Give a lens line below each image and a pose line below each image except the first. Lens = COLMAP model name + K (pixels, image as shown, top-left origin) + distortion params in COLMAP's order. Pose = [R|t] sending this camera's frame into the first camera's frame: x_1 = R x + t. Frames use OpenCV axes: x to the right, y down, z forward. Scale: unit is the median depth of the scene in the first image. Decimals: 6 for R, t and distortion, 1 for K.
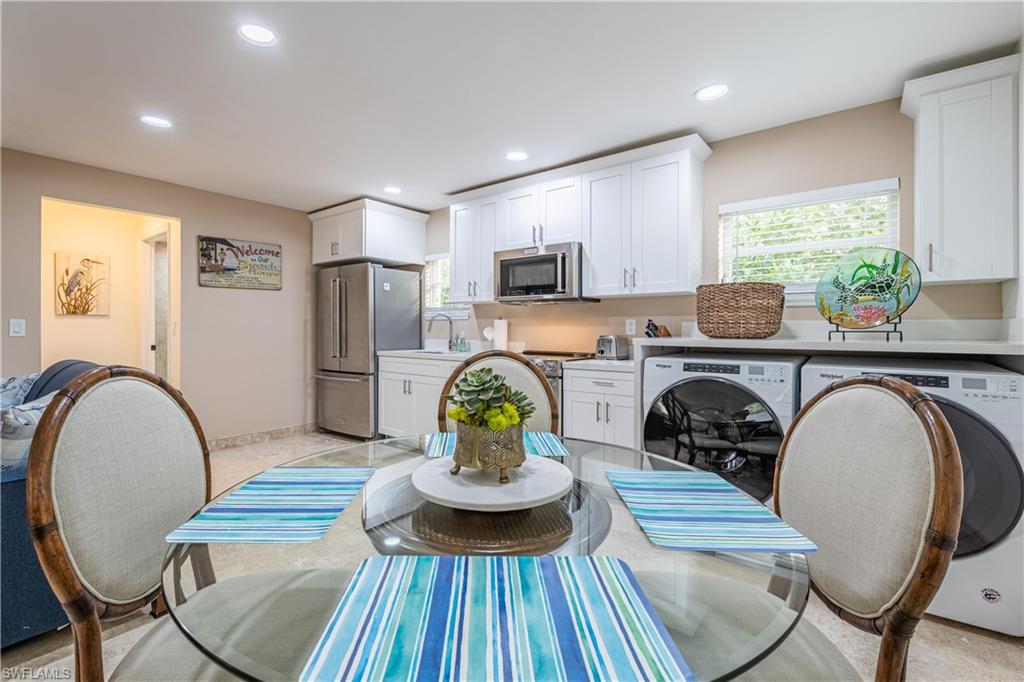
lens RADIAL K [[461.0, 0, 485.8], [0, 461.0, 329.0], [0, 0, 1]] dist [0.000934, 0.000022]
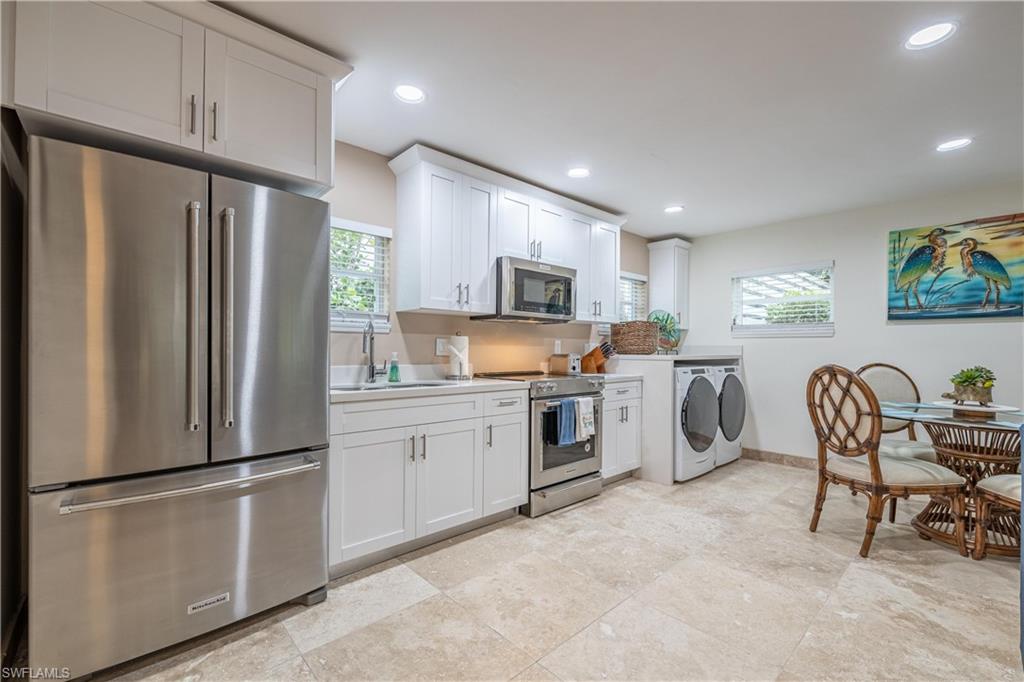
lens RADIAL K [[438.2, 0, 513.3], [0, 438.2, 347.0], [0, 0, 1]] dist [0.001150, -0.000313]
pose [[0.140088, 0.003003, 0.990134, -0.695026], [-0.005688, 0.999981, -0.002228, -0.000683], [-0.990123, -0.005320, 0.140103, 0.797375]]
